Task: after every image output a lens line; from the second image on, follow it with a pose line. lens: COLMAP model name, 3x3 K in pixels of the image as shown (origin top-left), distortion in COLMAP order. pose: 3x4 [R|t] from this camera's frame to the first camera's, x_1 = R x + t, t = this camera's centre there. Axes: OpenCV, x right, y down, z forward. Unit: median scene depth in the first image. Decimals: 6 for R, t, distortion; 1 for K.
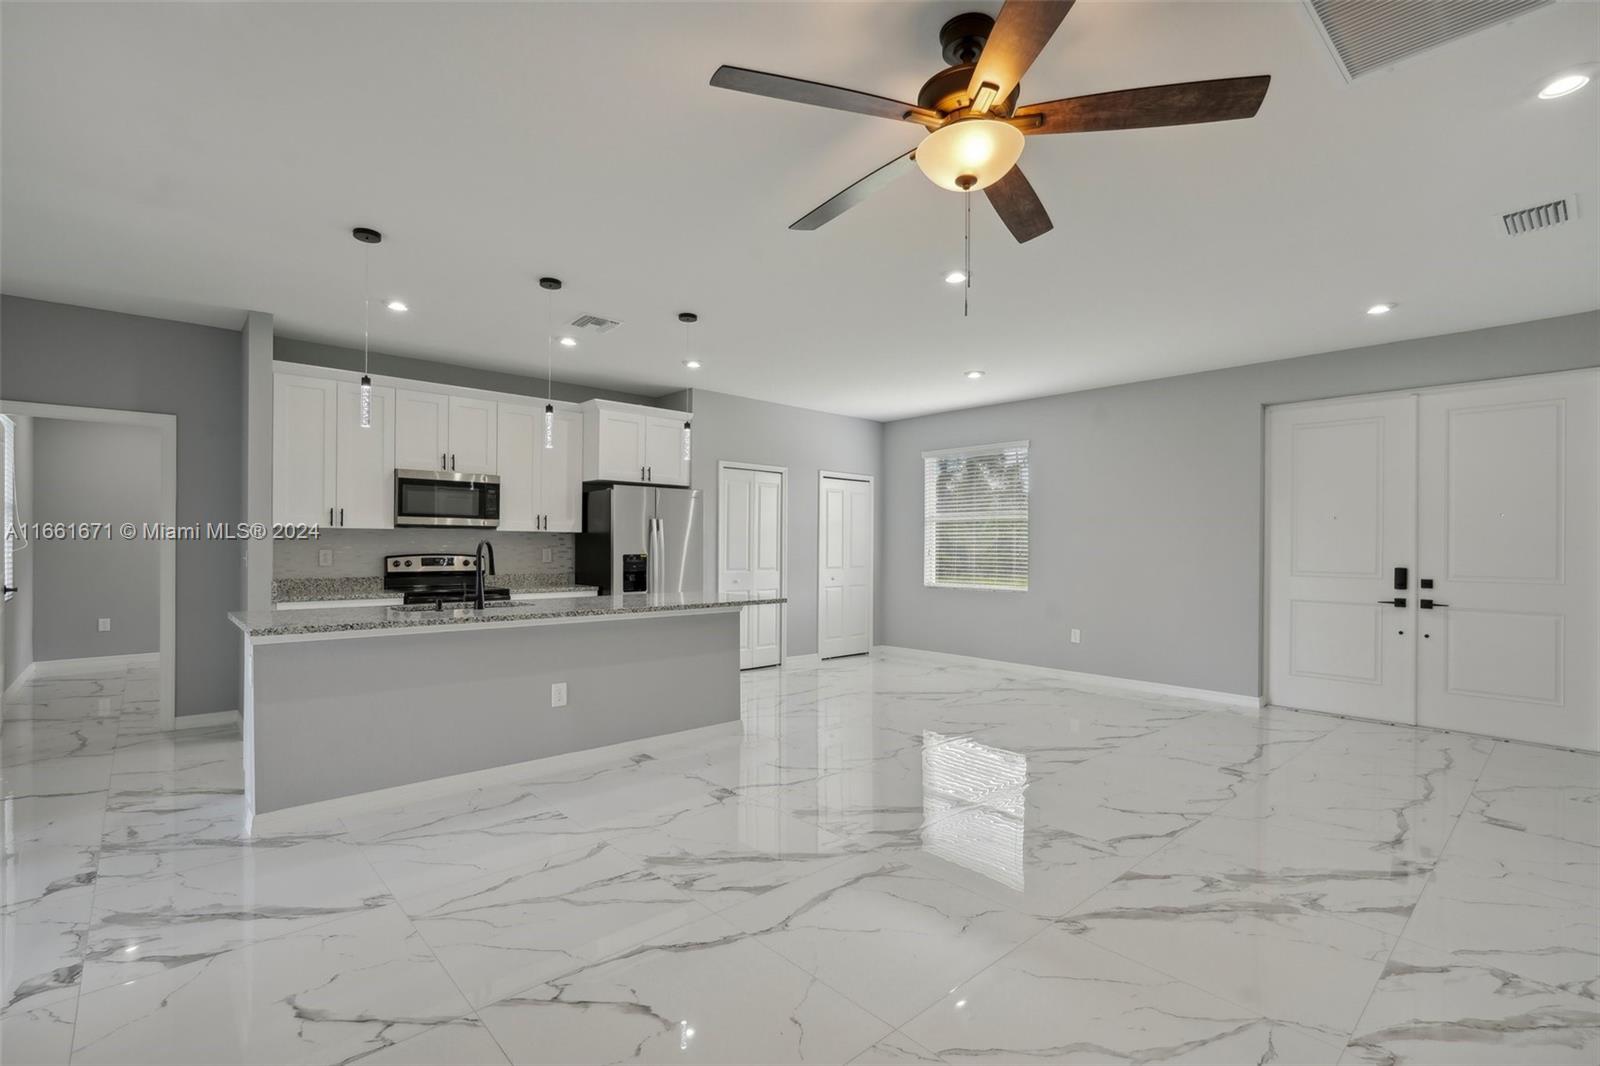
lens RADIAL K [[730.2, 0, 792.3], [0, 730.2, 530.3], [0, 0, 1]] dist [-0.011289, 0.004689]
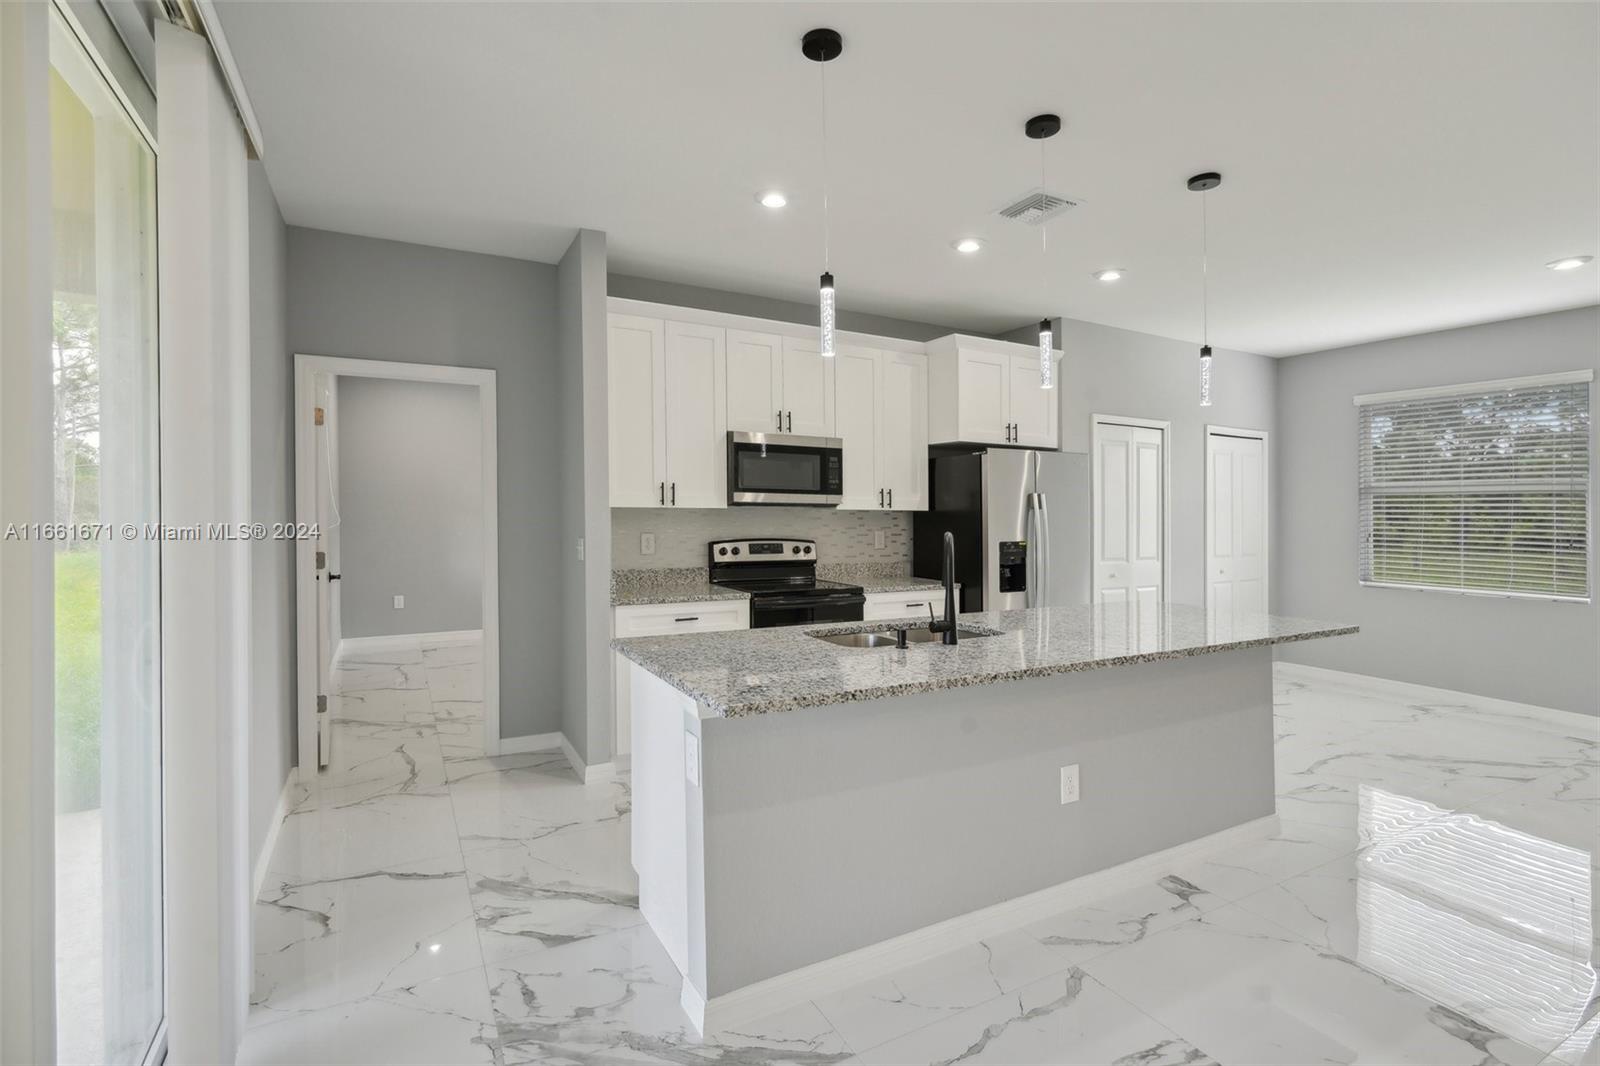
lens RADIAL K [[730.2, 0, 761.9], [0, 730.2, 516.8], [0, 0, 1]] dist [-0.011289, 0.004689]
pose [[0.966705, 0.007952, -0.255769, -0.308265], [0.000016, 0.999515, 0.031135, -0.017210], [0.255892, -0.030103, 0.966236, 0.247847]]
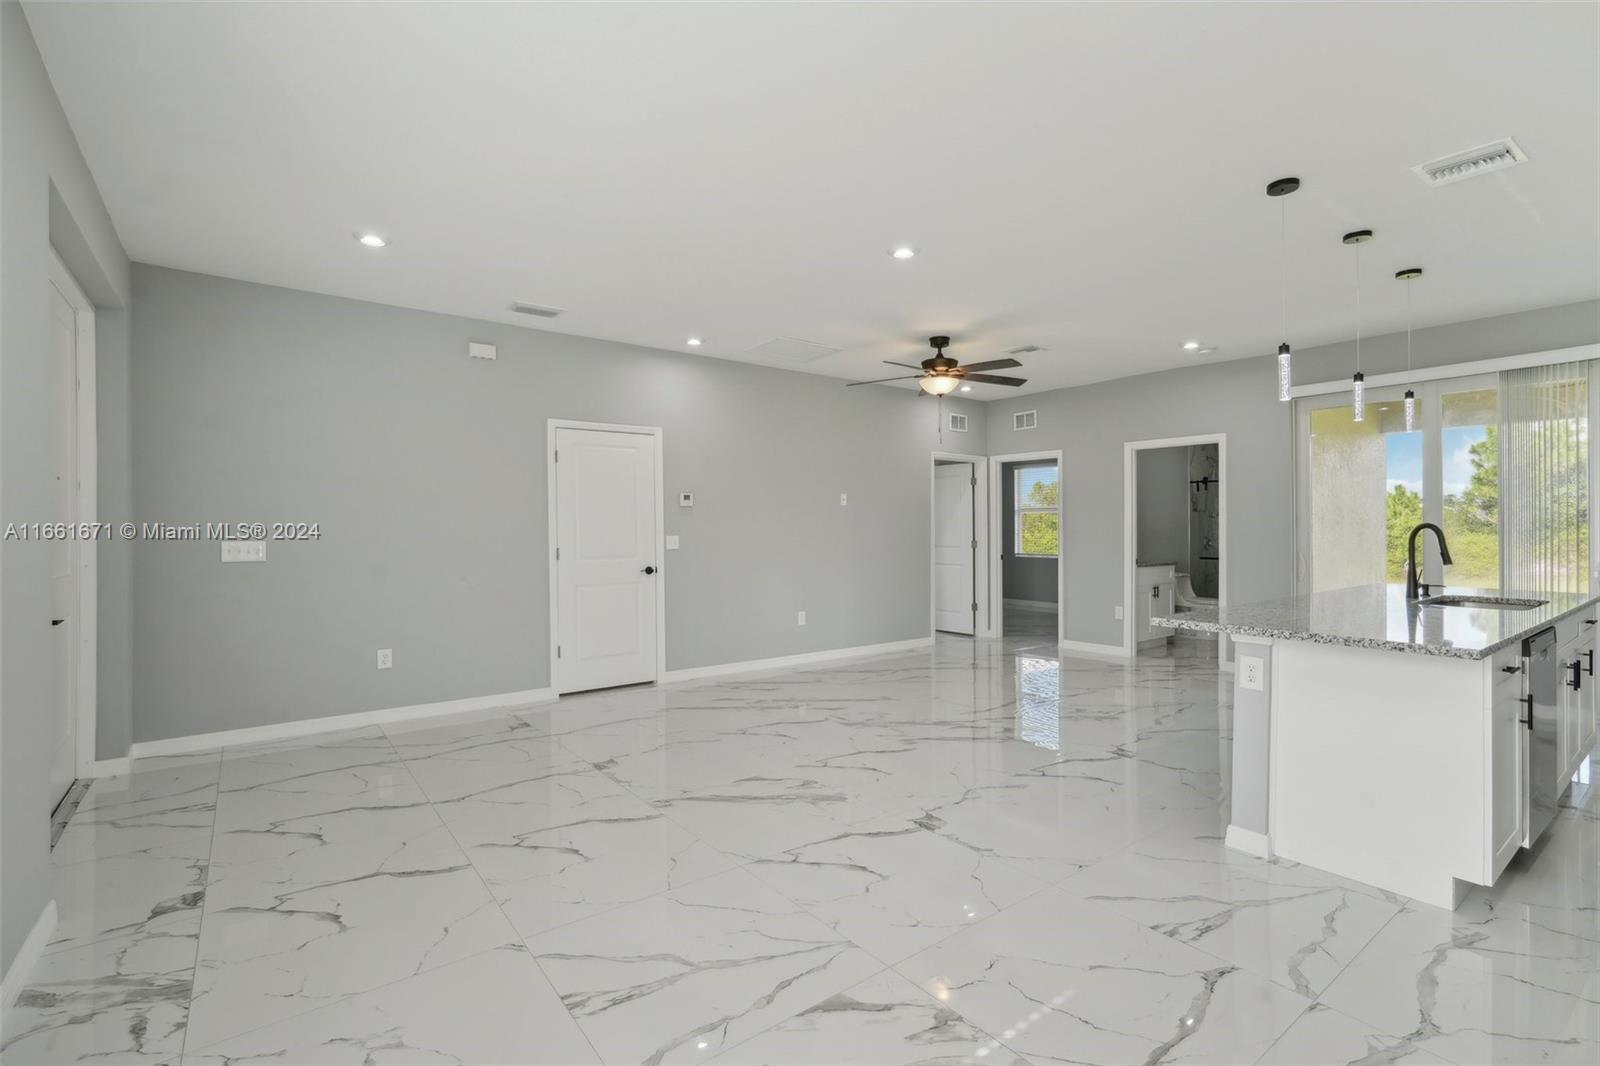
lens RADIAL K [[730.2, 0, 795.6], [0, 730.2, 533.4], [0, 0, 1]] dist [-0.011289, 0.004689]
pose [[-0.995989, -0.006850, 0.089214, 0.203962], [-0.008090, 0.999876, -0.013544, 0.030943], [-0.089110, -0.014212, -0.995920, 1.447182]]
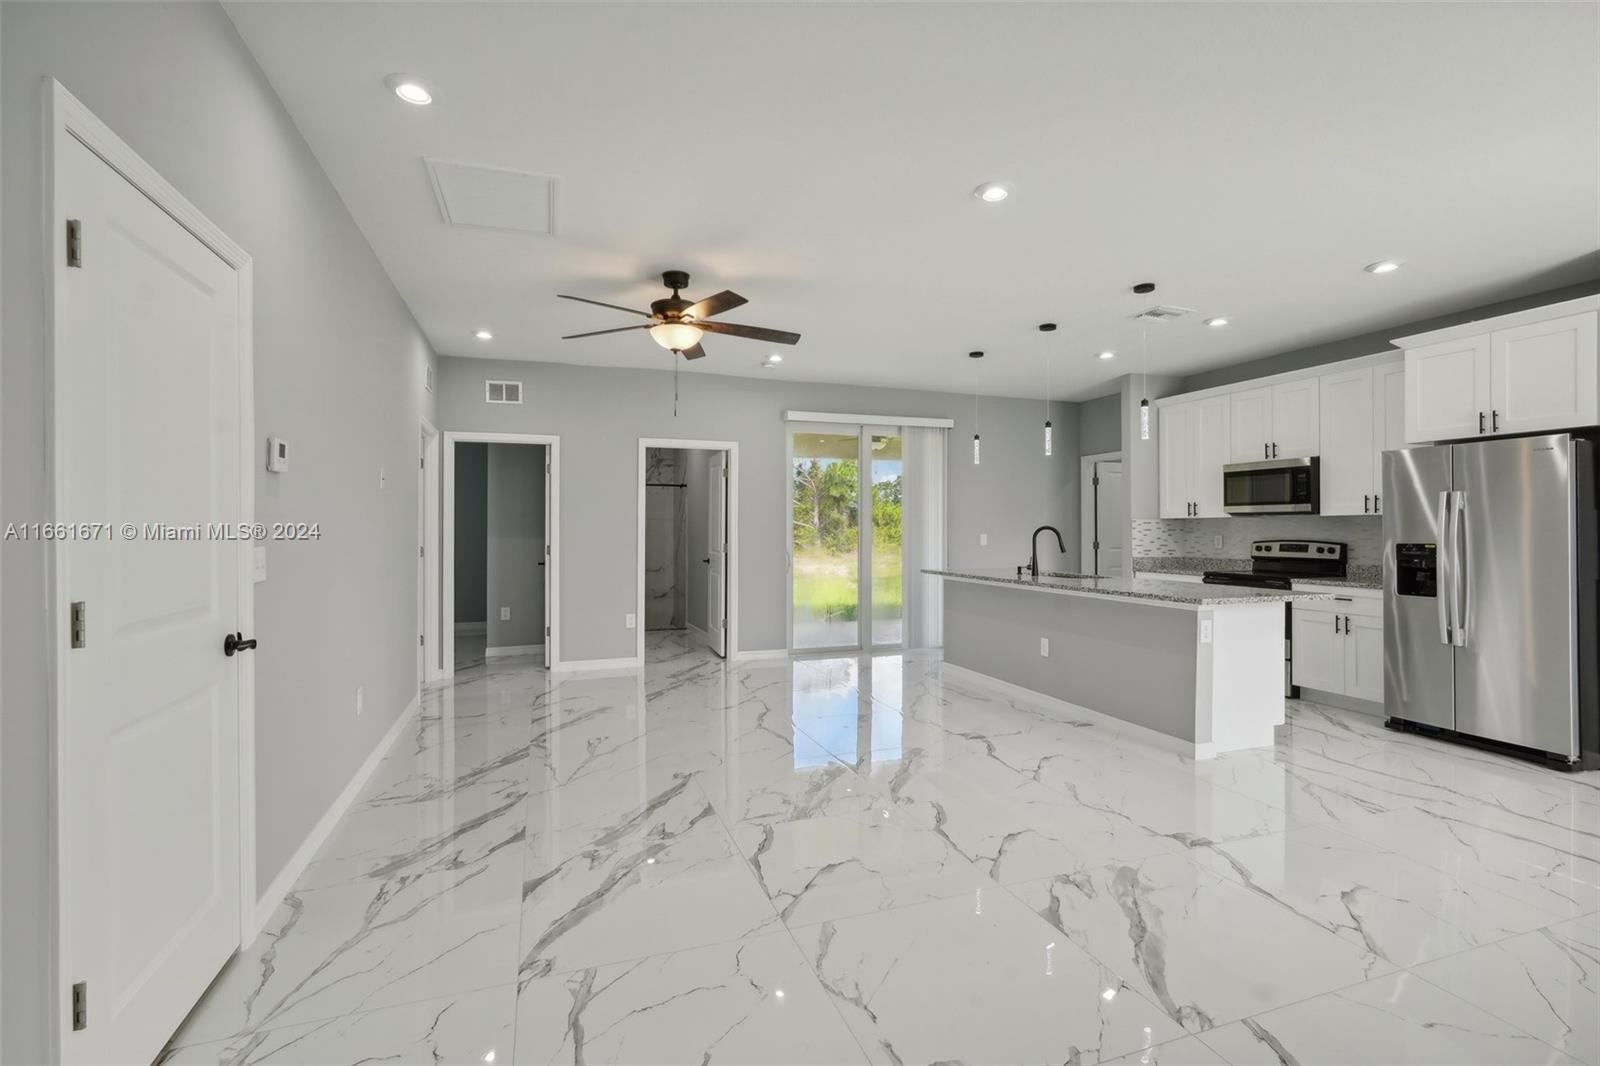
lens RADIAL K [[730.2, 0, 803.8], [0, 730.2, 521.1], [0, 0, 1]] dist [-0.011289, 0.004689]
pose [[-0.385172, -0.015945, -0.922707, 0.761264], [0.017607, 0.999542, -0.024622, 0.020313], [0.922677, -0.025730, -0.384715, 0.815303]]
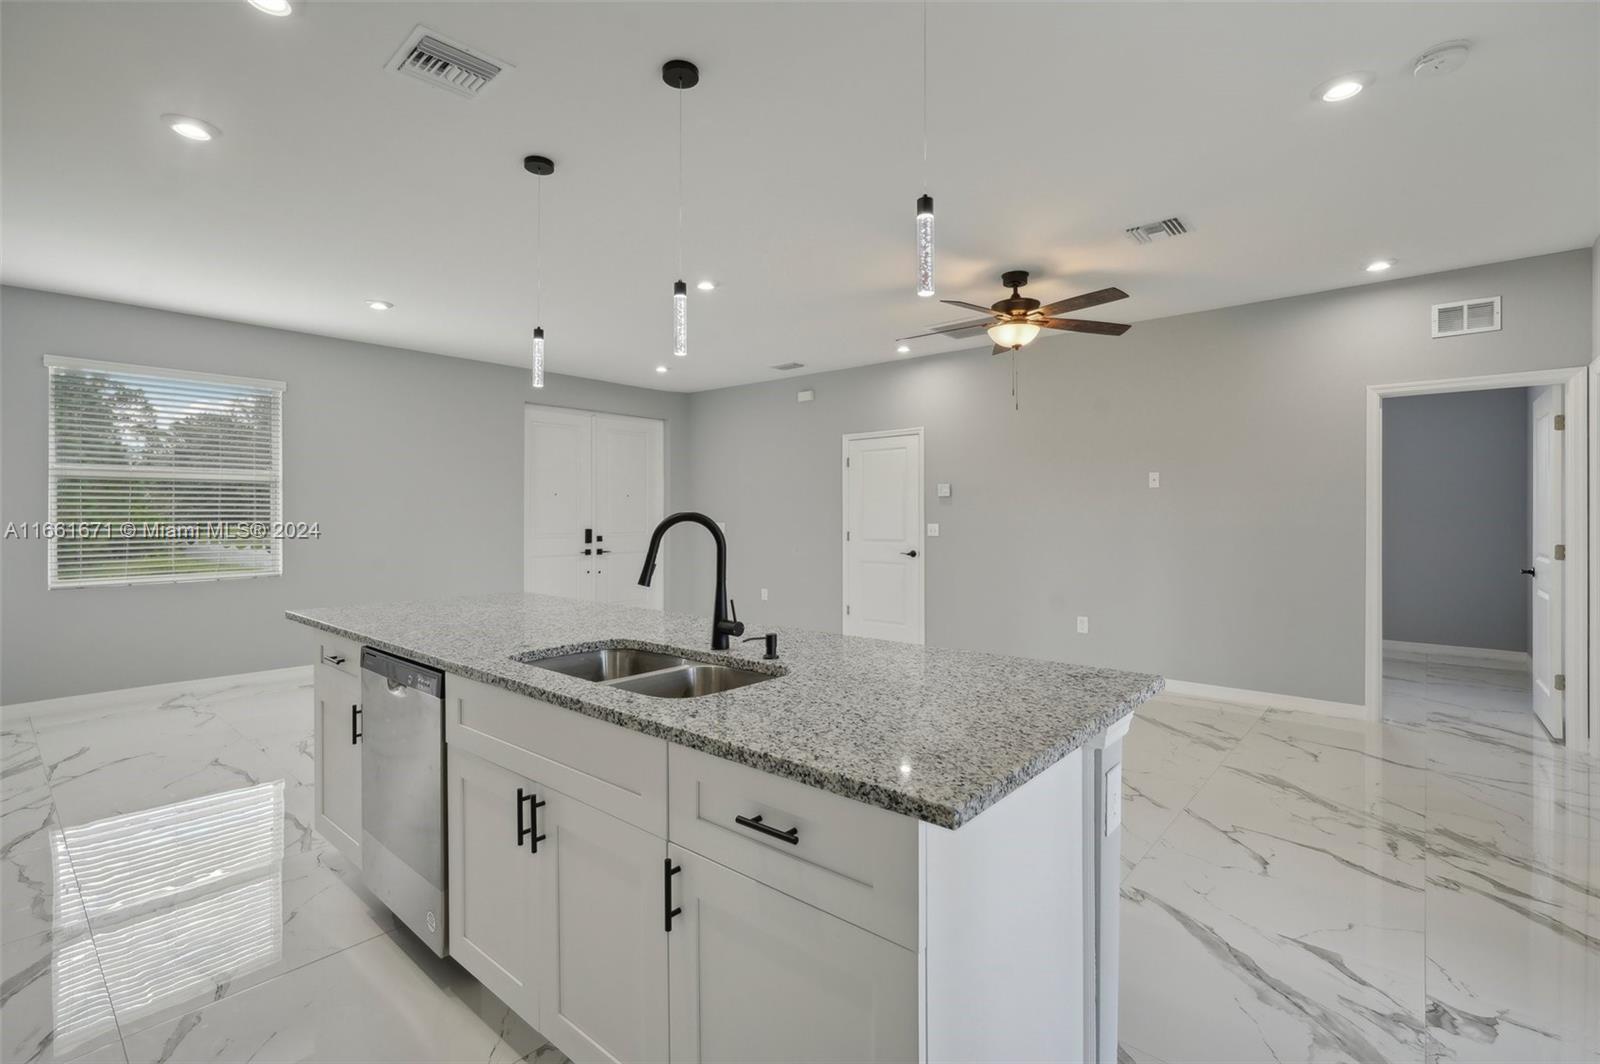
lens RADIAL K [[730.2, 0, 789.6], [0, 730.2, 523.7], [0, 0, 1]] dist [-0.011289, 0.004689]
pose [[-0.121049, -0.018820, 0.992468, -0.688532], [-0.021697, 0.999632, 0.016309, 0.006366], [-0.992409, -0.019559, -0.121413, 0.742290]]
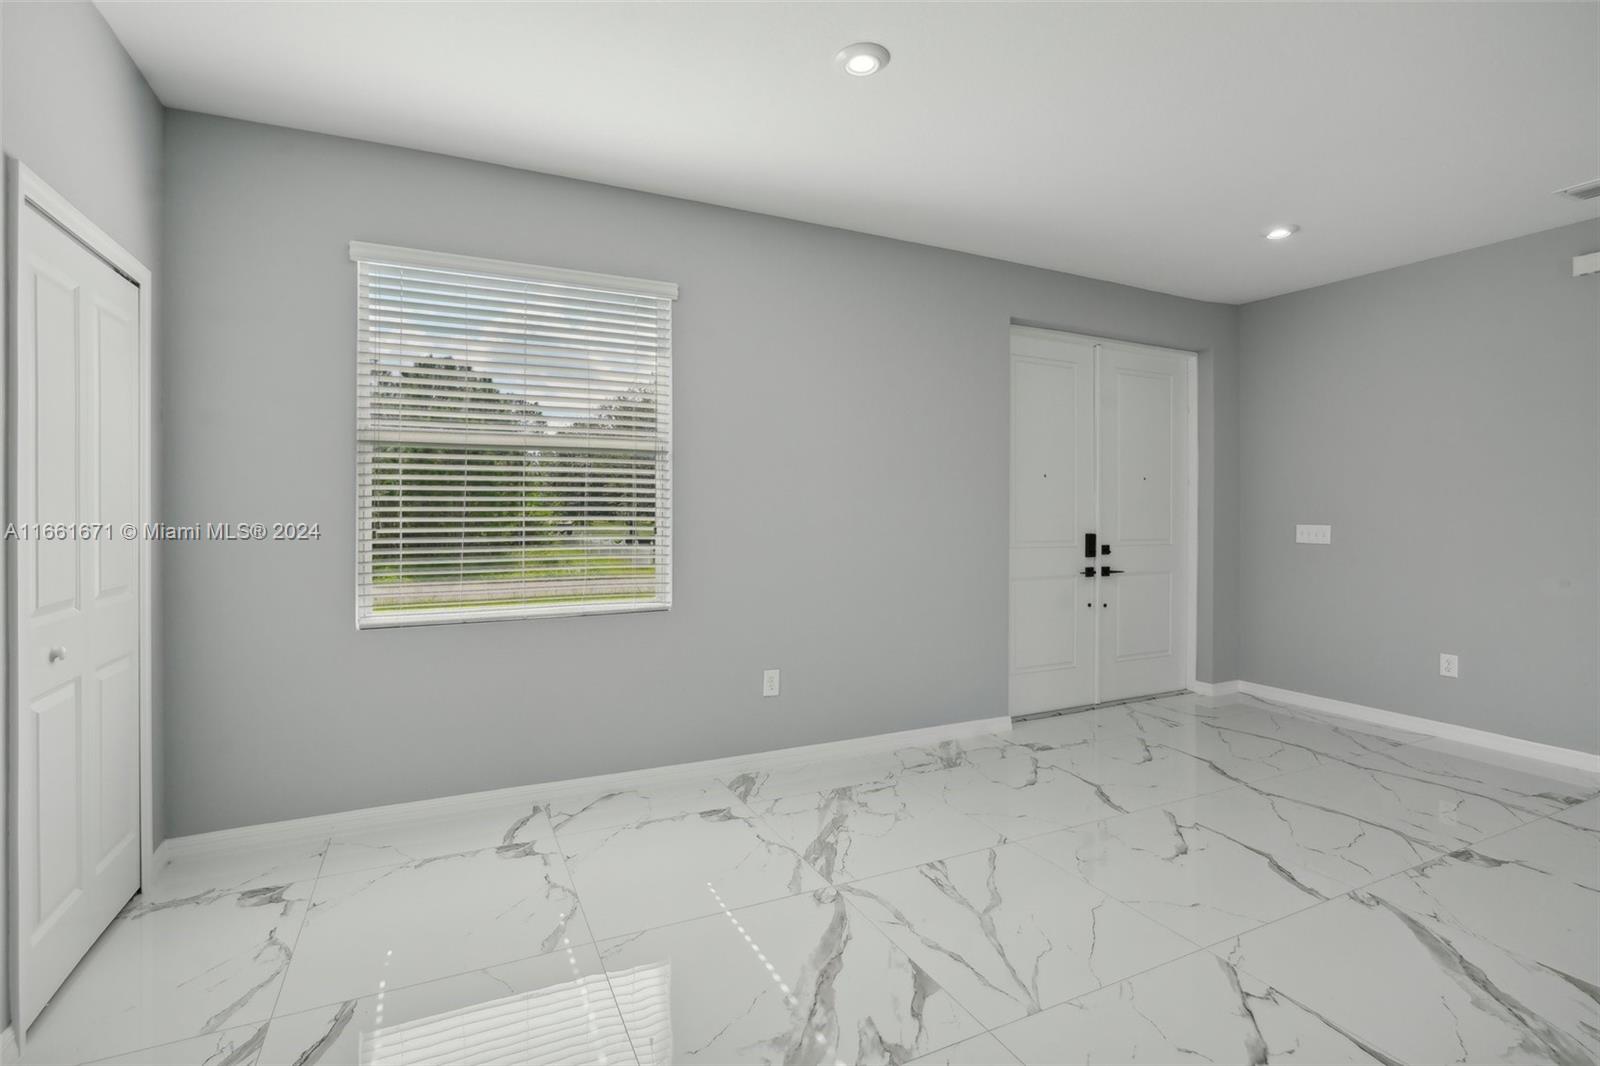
lens RADIAL K [[730.2, 0, 797.2], [0, 730.2, 525.1], [0, 0, 1]] dist [-0.011289, 0.004689]
pose [[0.272042, -0.023851, 0.961990, -0.135253], [-0.022073, 0.999275, 0.031017, 0.020028], [-0.962032, -0.029672, 0.271318, 1.066869]]
